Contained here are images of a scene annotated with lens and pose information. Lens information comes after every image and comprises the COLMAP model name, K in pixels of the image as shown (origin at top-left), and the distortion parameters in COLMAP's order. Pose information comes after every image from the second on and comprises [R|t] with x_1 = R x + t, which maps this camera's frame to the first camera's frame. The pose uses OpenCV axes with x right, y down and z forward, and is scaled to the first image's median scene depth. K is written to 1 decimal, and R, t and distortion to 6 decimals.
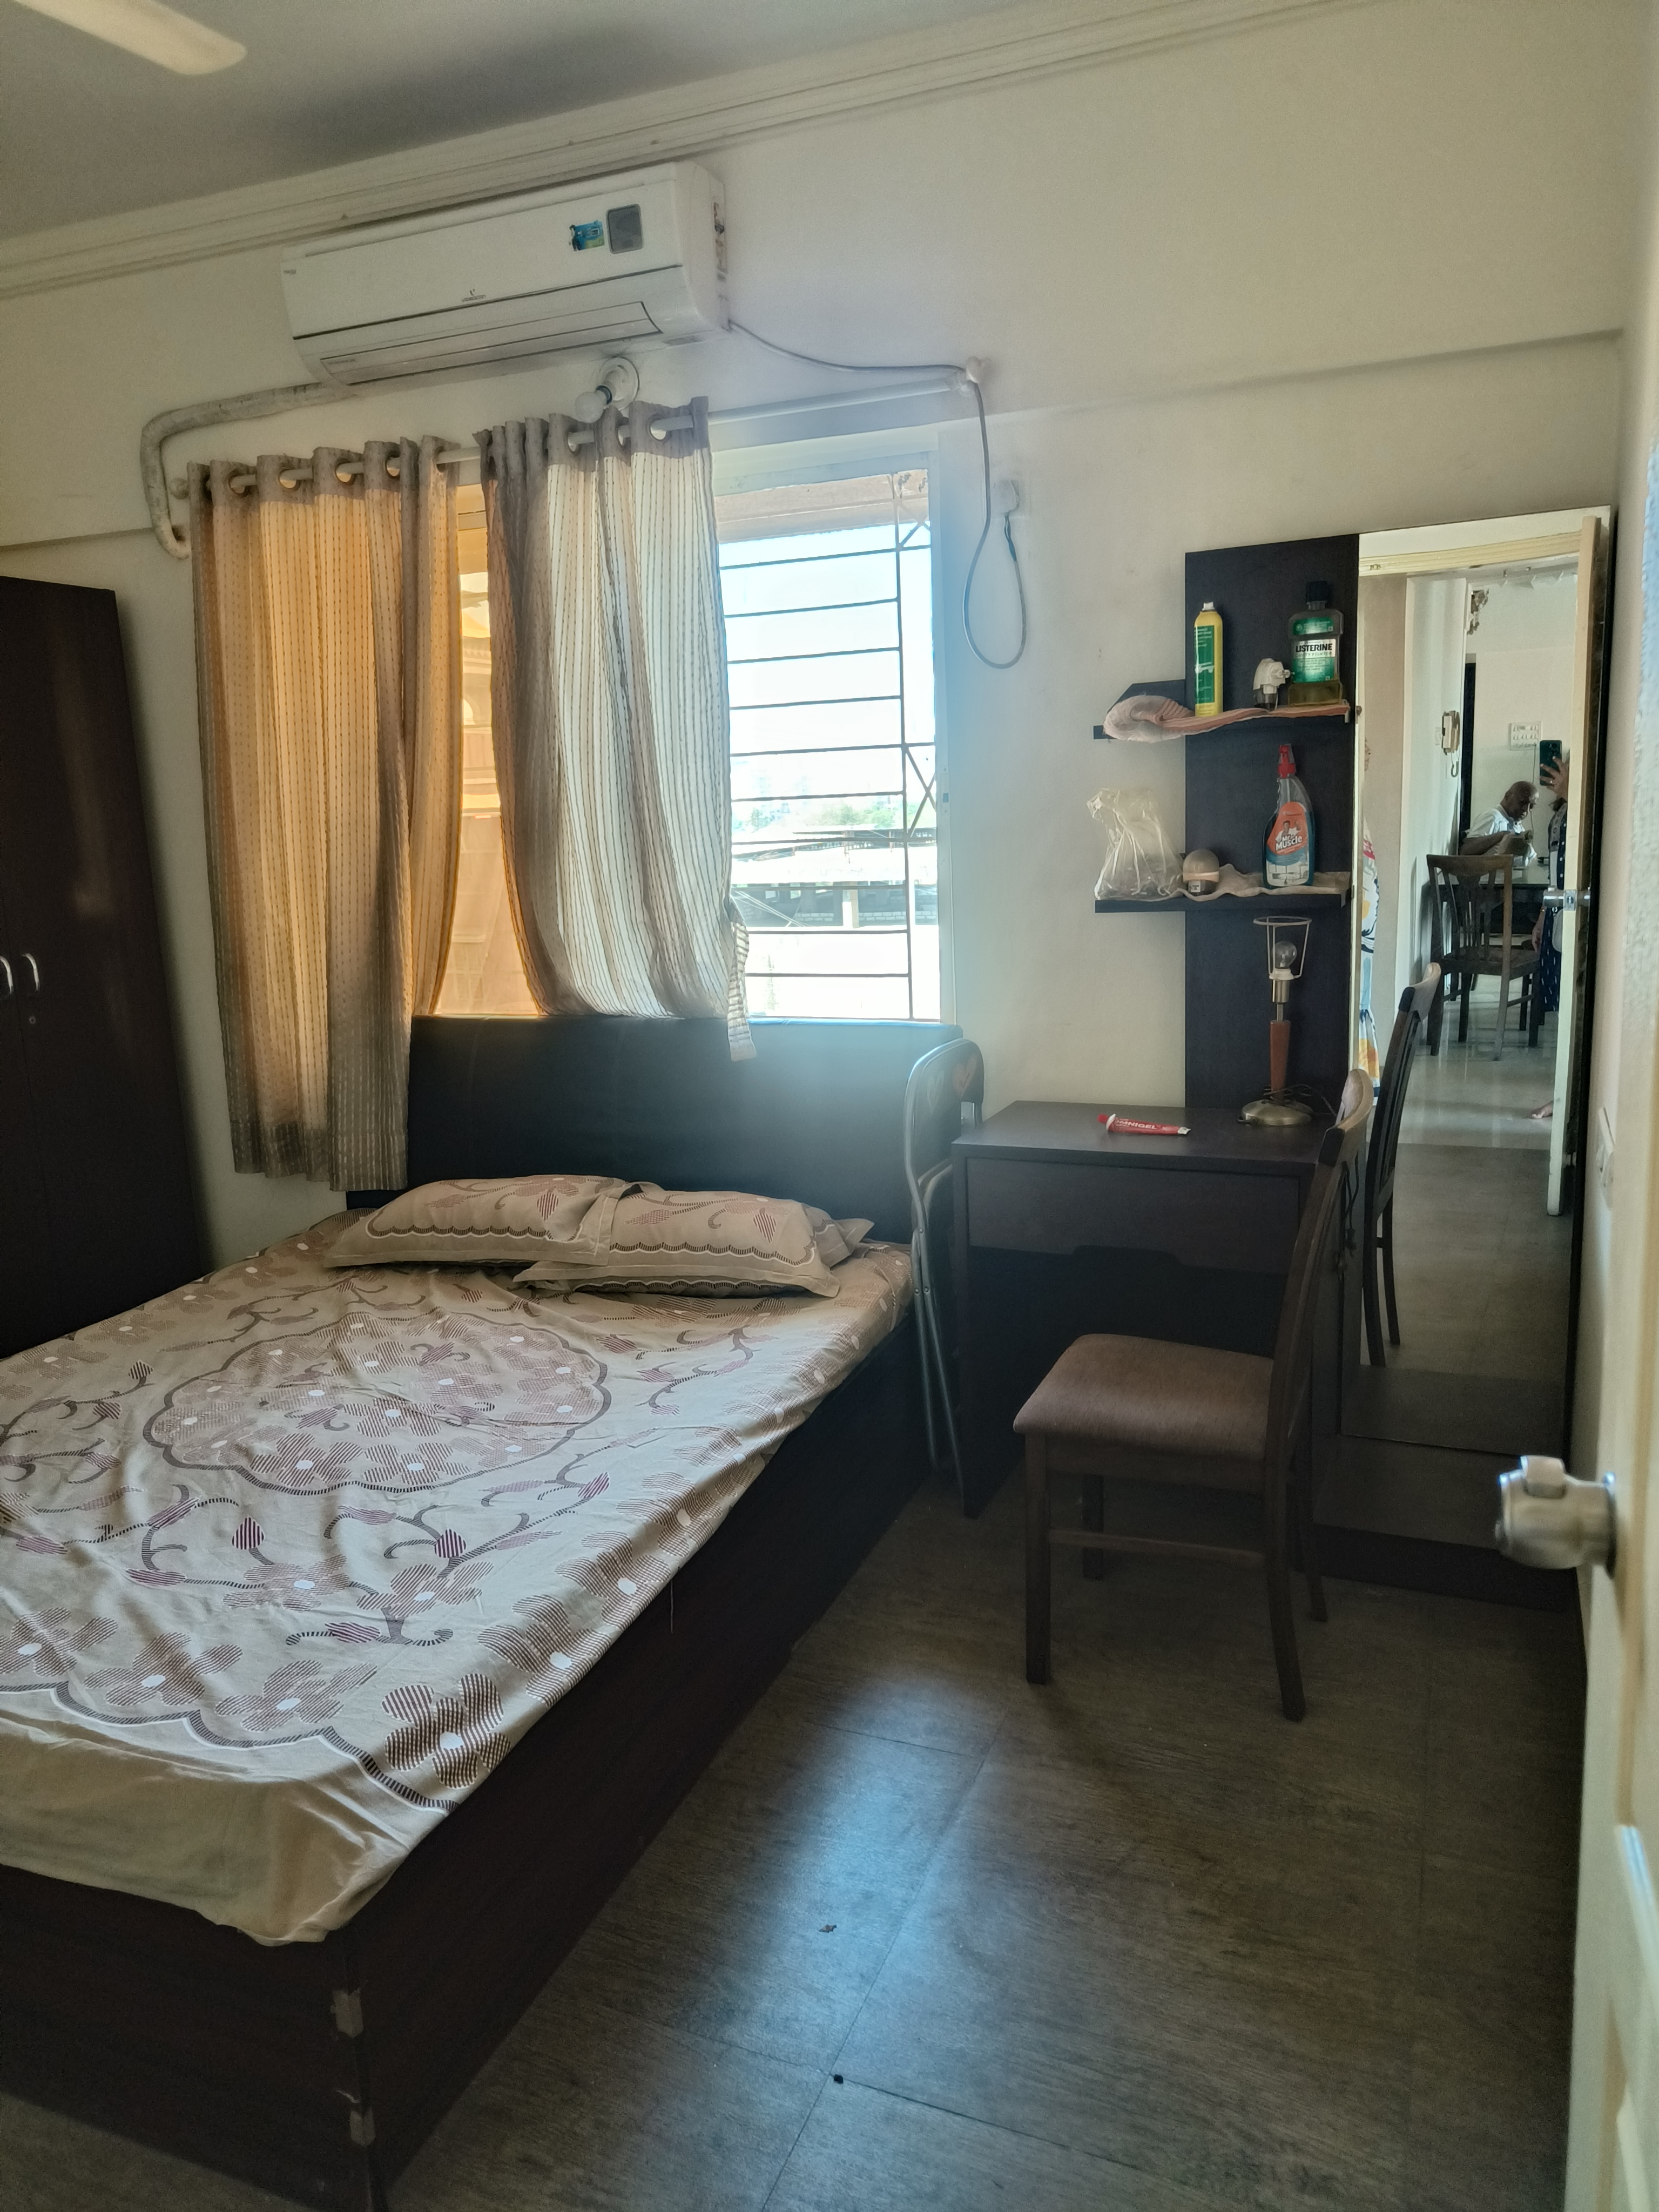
lens RADIAL K [[1549.8, 0, 829.5], [0, 1549.8, 1106.0], [0, 0, 1]] dist [-0.003243, 0.001614]
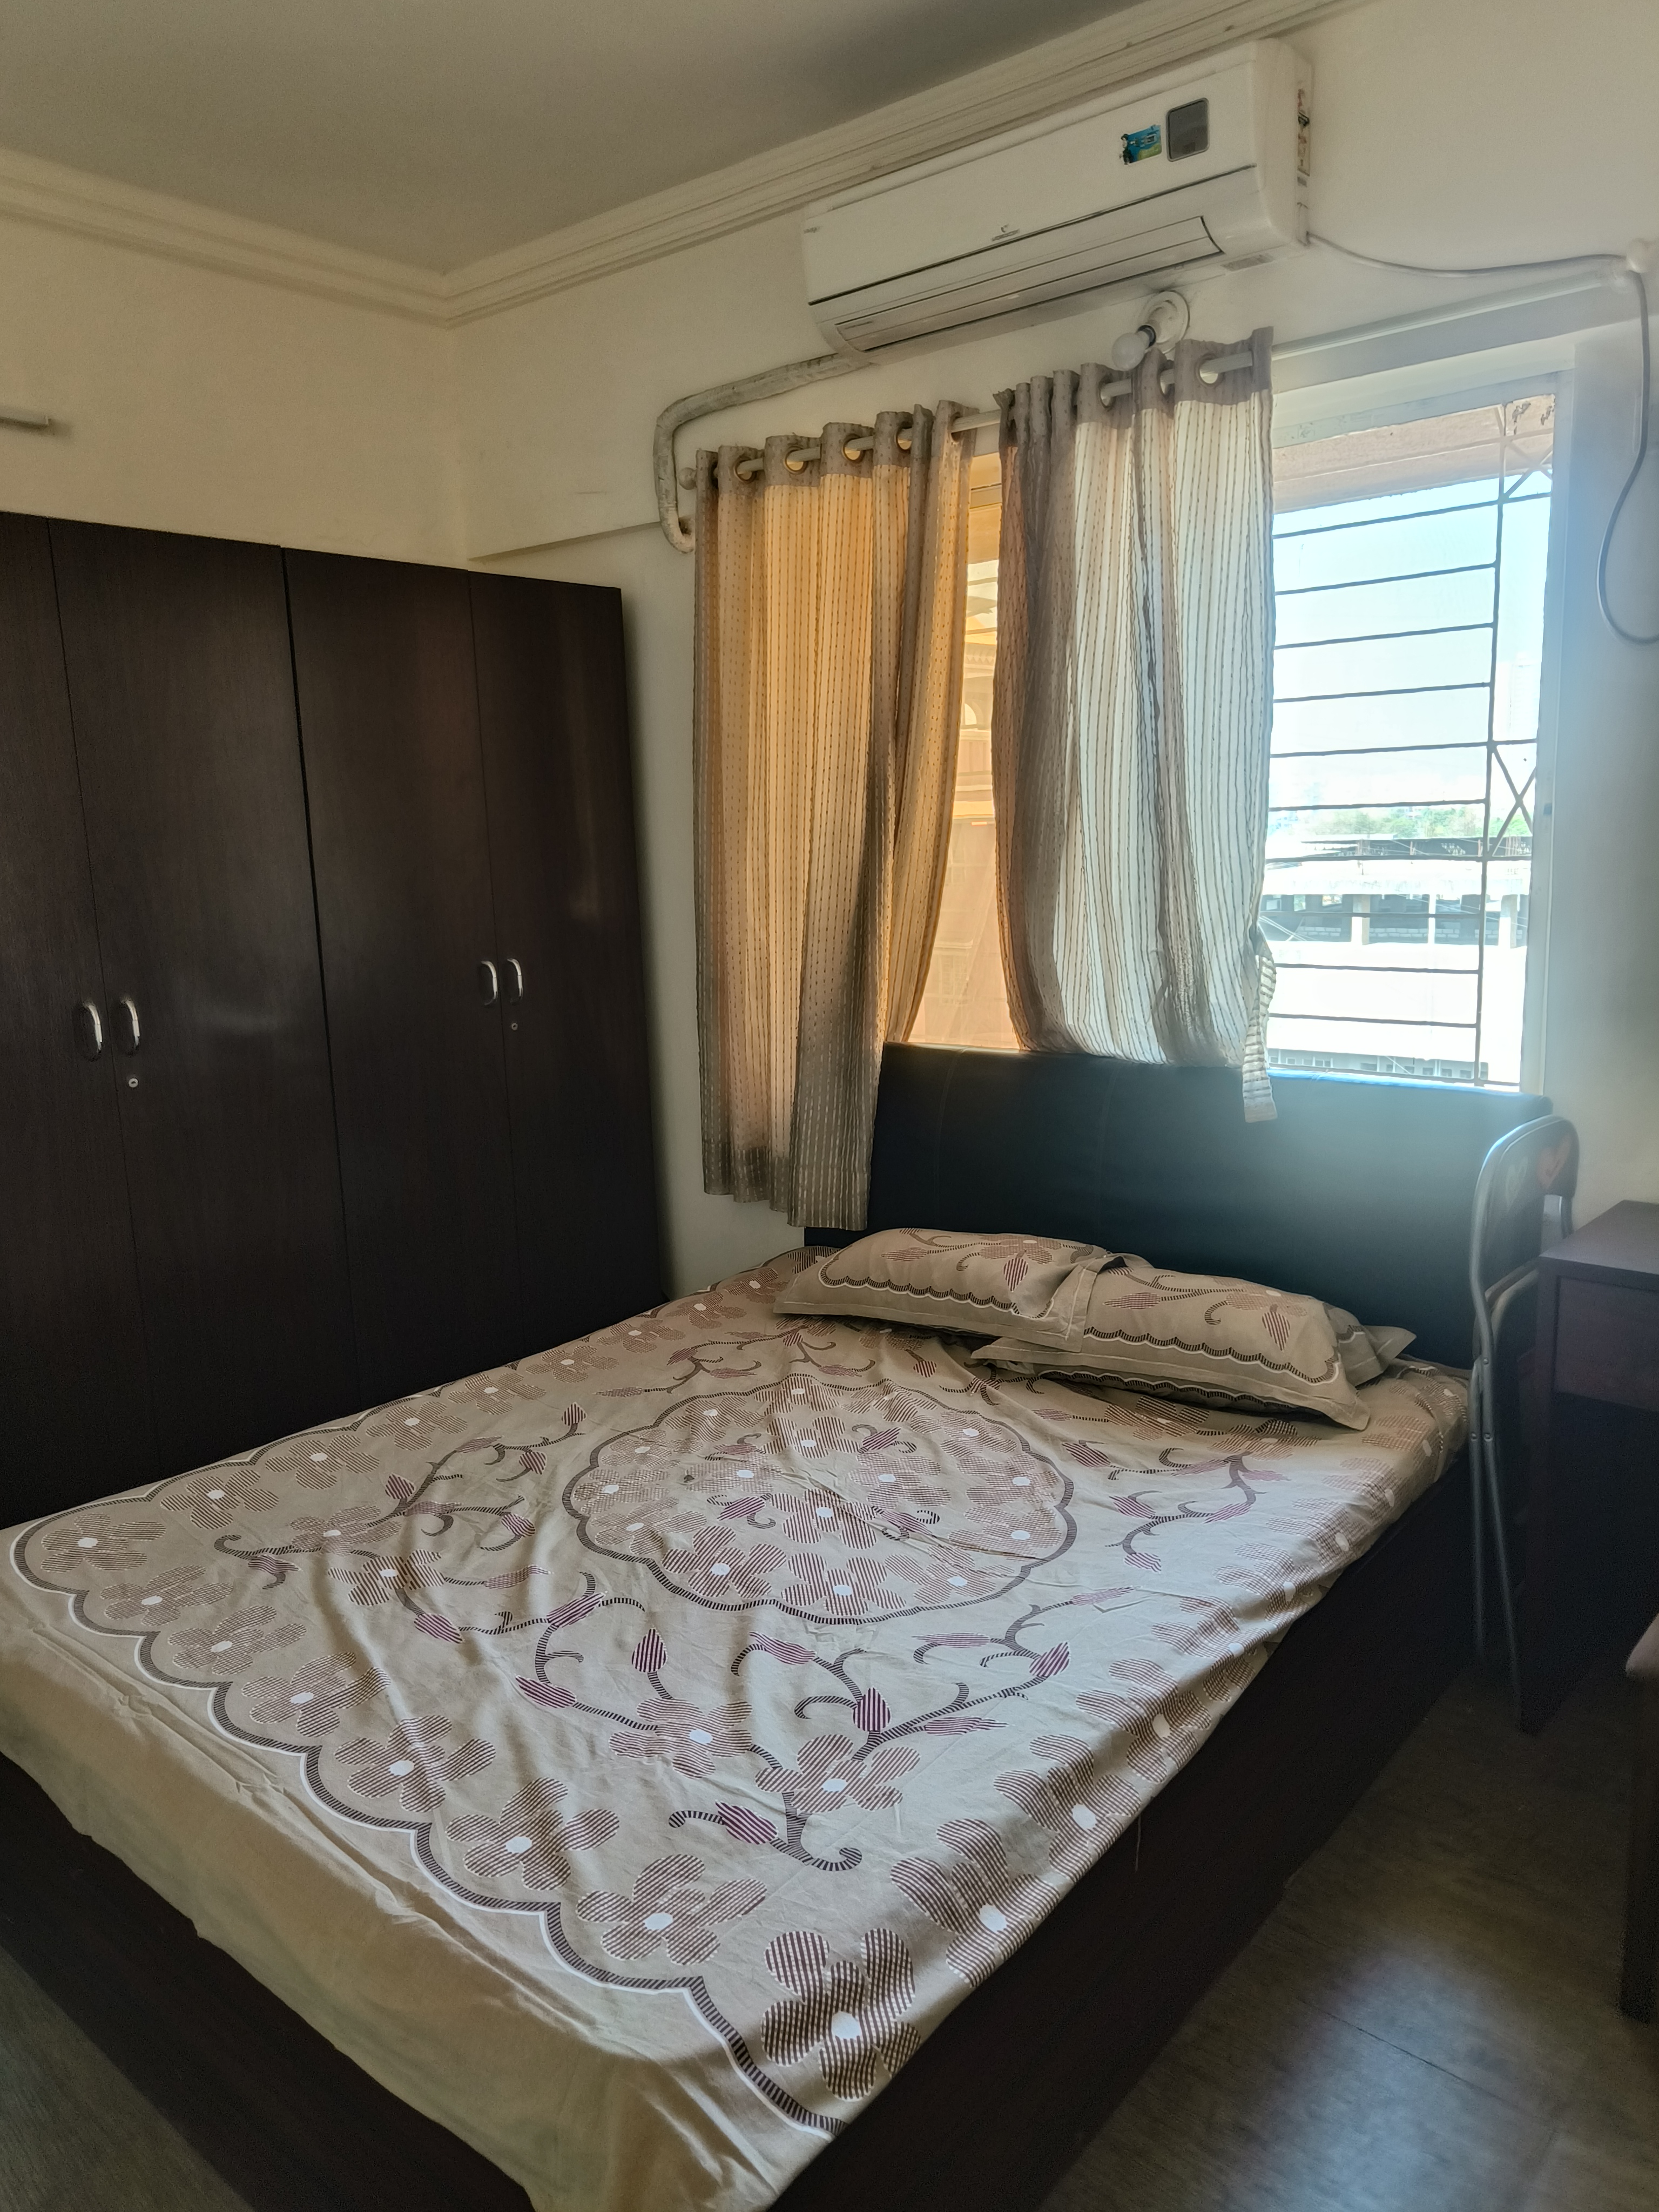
lens RADIAL K [[1578.1, 0, 829.5], [0, 1578.1, 1106.0], [0, 0, 1]] dist [0.056216, -0.062837]
pose [[0.952181, 0.065368, -0.298460, -0.023880], [-0.067629, 0.997707, 0.002758, -0.026748], [0.297956, 0.017559, 0.954418, 0.123586]]
